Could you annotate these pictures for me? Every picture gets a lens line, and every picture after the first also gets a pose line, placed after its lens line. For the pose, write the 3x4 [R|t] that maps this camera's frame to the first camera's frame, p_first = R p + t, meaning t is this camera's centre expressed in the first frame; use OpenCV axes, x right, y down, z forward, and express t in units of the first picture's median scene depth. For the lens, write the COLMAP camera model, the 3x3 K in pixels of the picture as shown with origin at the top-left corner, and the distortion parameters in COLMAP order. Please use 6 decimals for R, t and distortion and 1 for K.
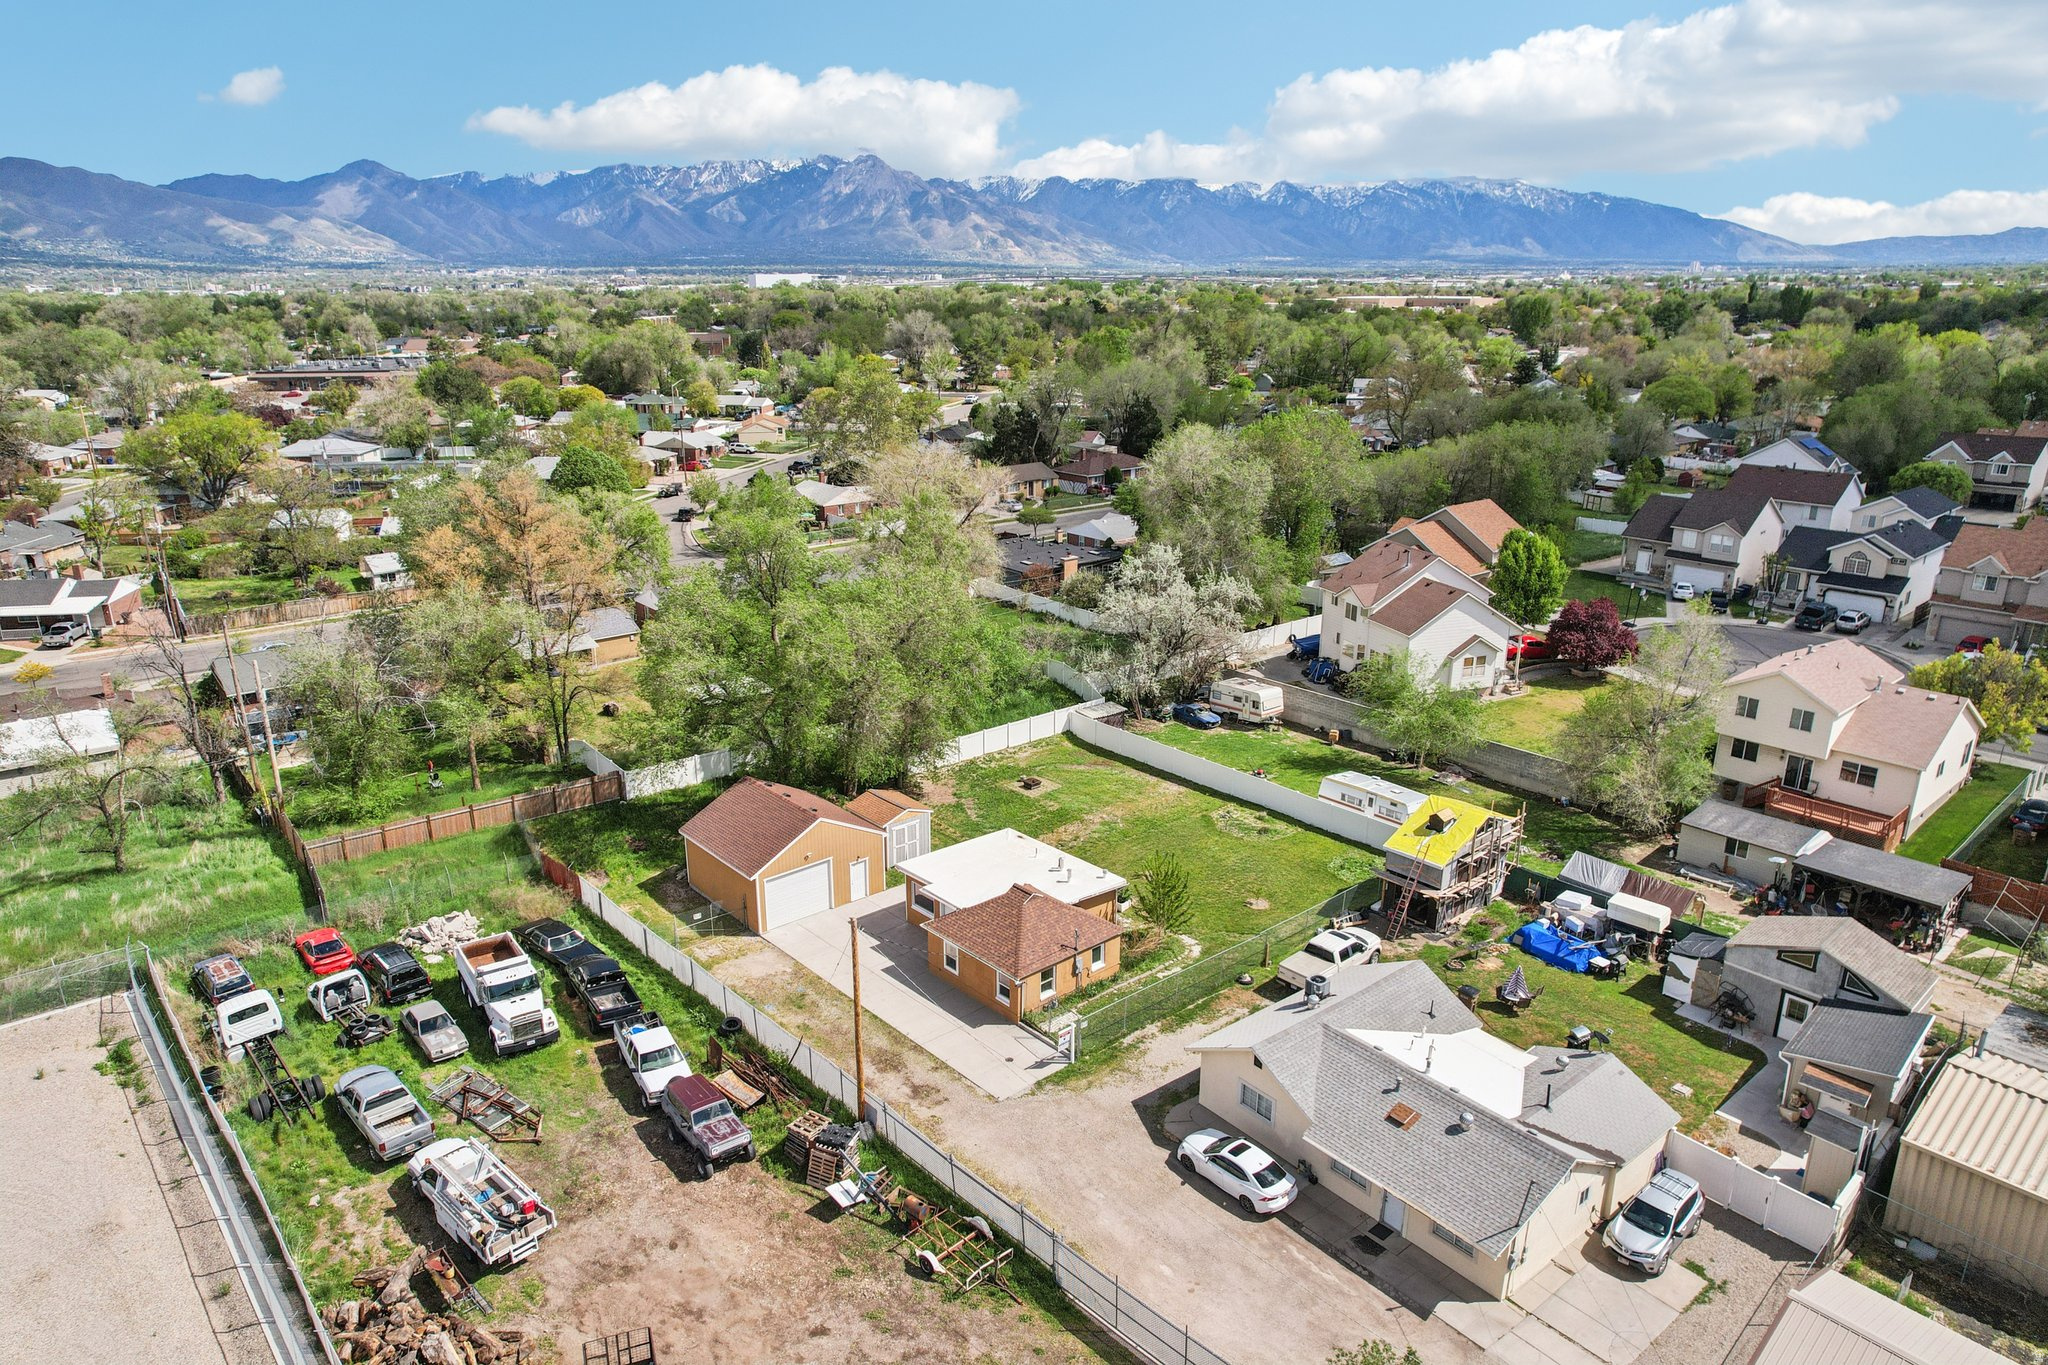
lens RADIAL K [[1309.6, 0, 1002.0], [0, 1309.6, 725.6], [0, 0, 1]] dist [-0.028882, 0.001456]
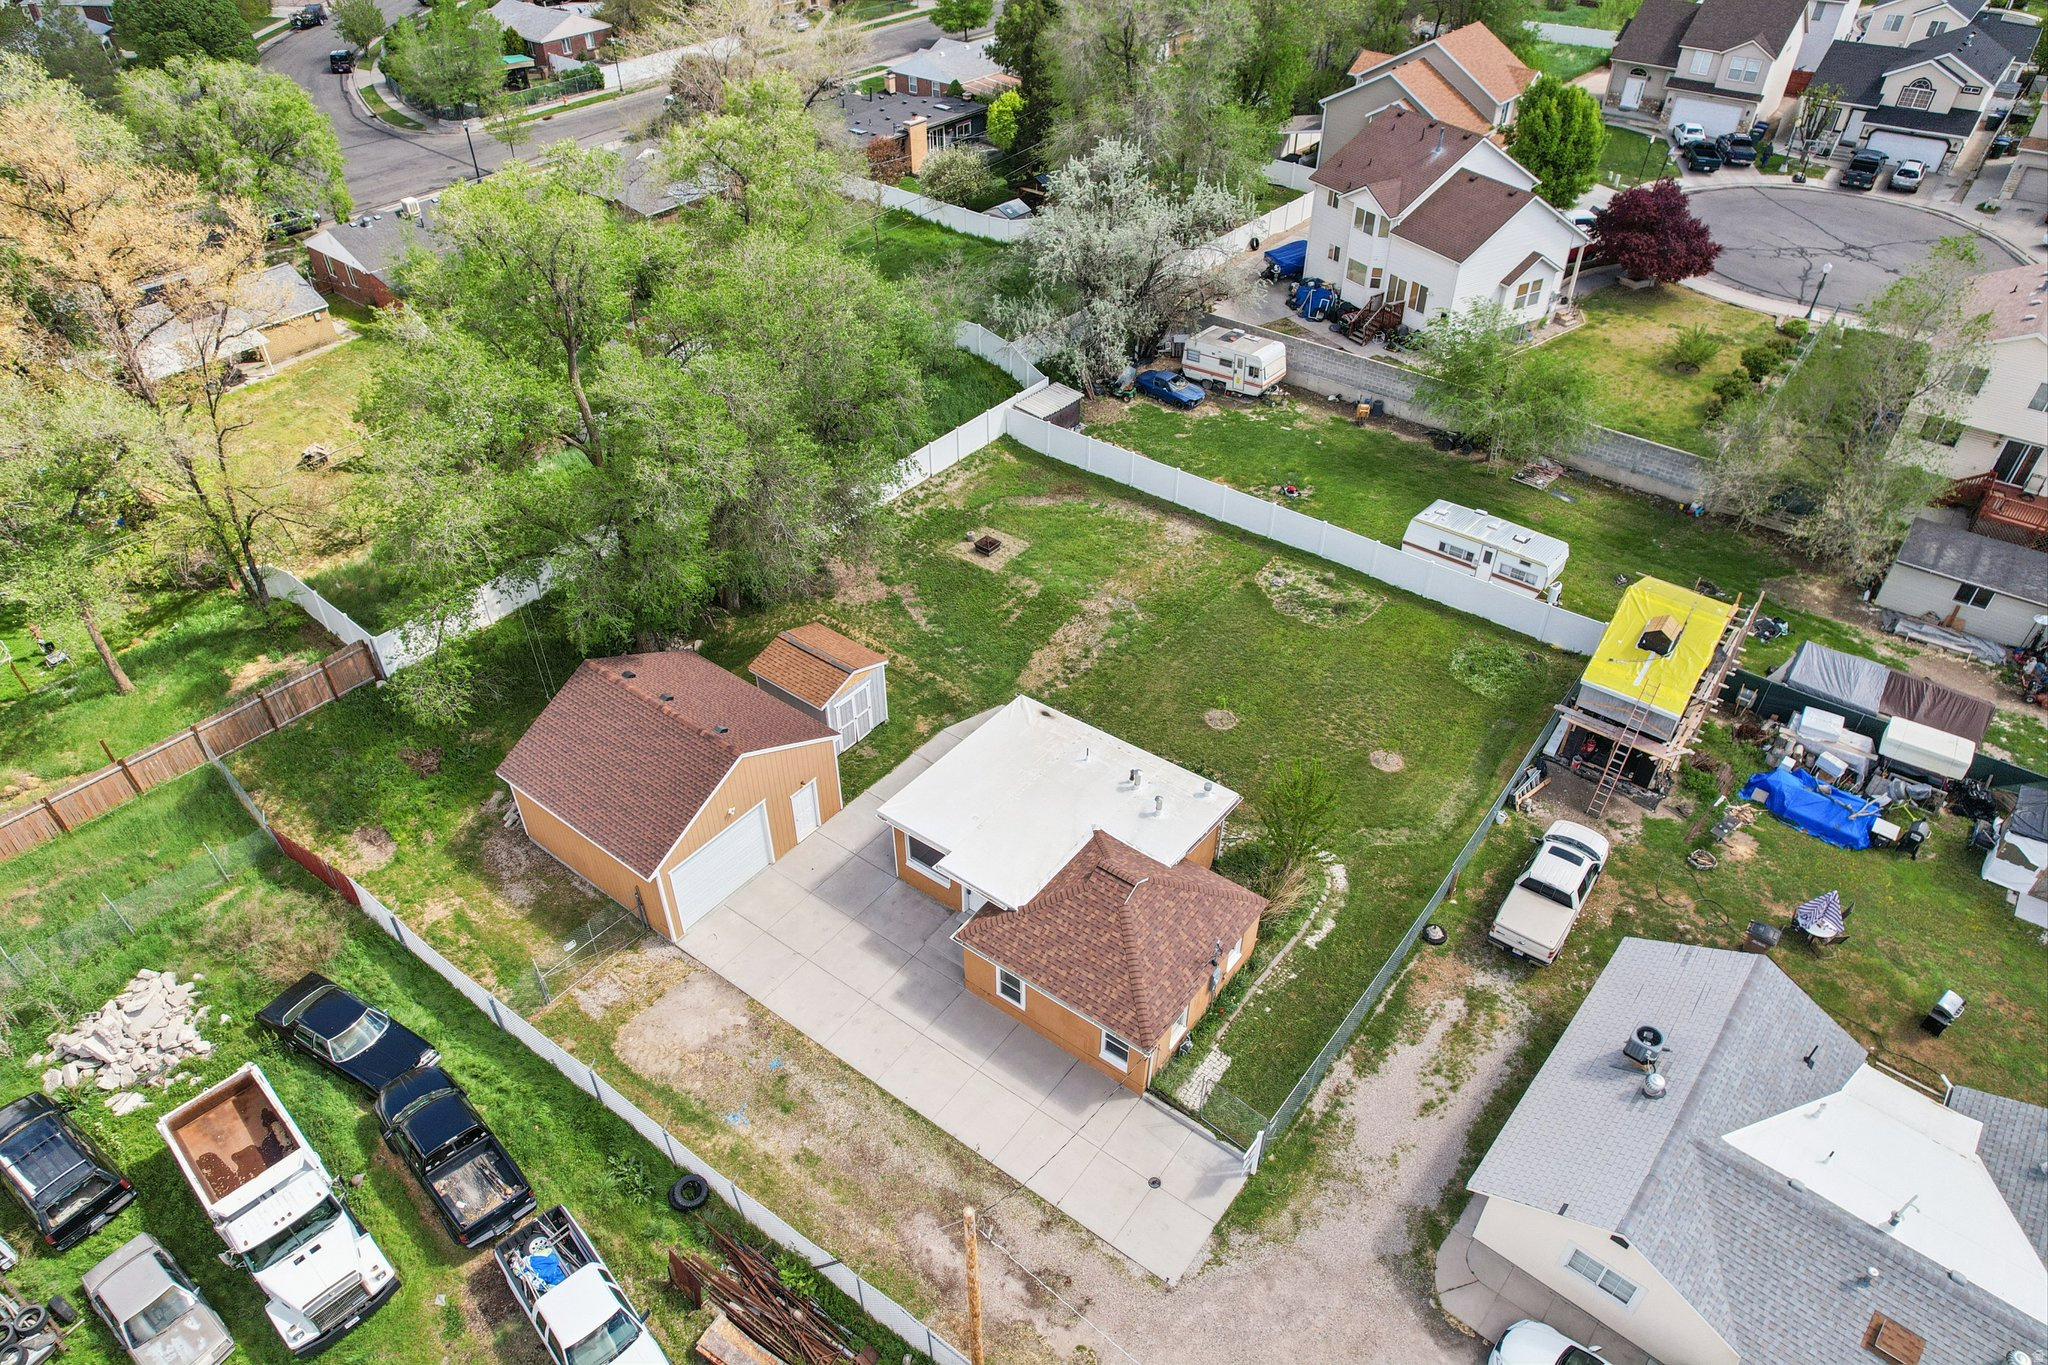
lens RADIAL K [[1335.8, 0, 1014.6], [0, 1335.8, 666.4], [0, 0, 1]] dist [-0.068305, 0.060108]
pose [[0.977991, -0.127095, 0.165470, -0.079732], [0.066769, 0.942000, 0.328905, -0.114594], [-0.197675, -0.310617, 0.929753, 0.292350]]
